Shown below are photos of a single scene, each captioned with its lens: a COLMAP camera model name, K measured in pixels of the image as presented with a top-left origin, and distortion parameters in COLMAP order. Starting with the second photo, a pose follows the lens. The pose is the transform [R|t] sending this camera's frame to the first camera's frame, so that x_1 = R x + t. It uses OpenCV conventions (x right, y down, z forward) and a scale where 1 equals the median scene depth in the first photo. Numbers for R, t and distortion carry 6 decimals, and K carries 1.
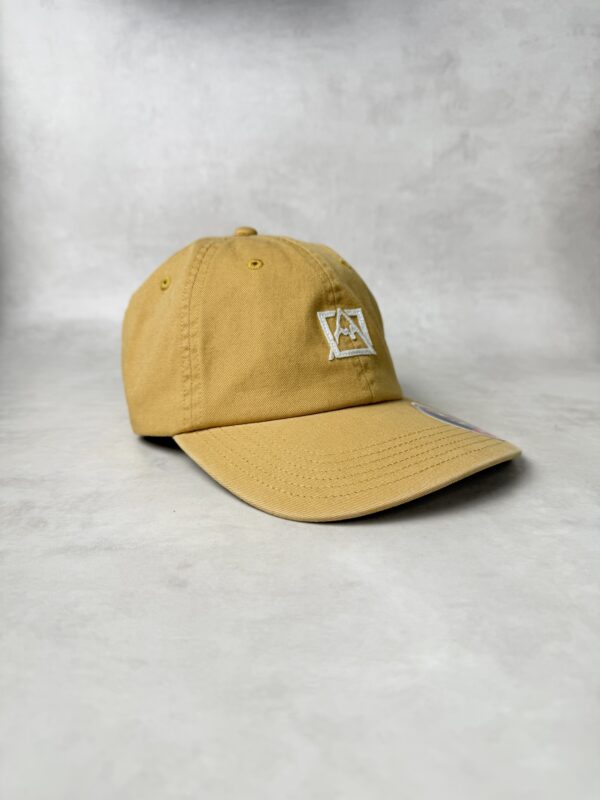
lens RADIAL K [[608.7, 0, 300.0], [0, 608.7, 400.0], [0, 0, 1]] dist [-0.003170, 0.000640]
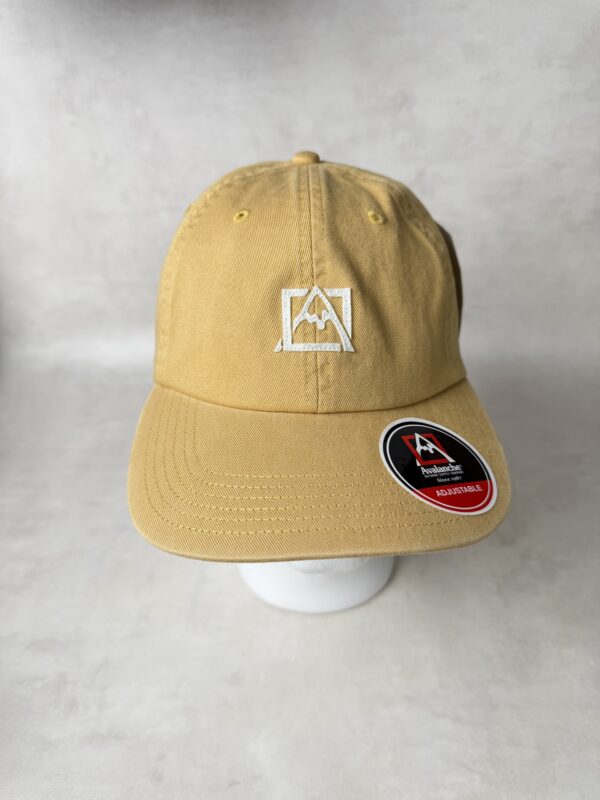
lens RADIAL K [[624.1, 0, 300.0], [0, 624.1, 400.0], [0, 0, 1]] dist [-0.007101, 0.000235]
pose [[0.998180, -0.025781, -0.054511, 0.123129], [0.044776, 0.922385, 0.383667, -0.502211], [0.040388, -0.385410, 0.921861, -0.078728]]
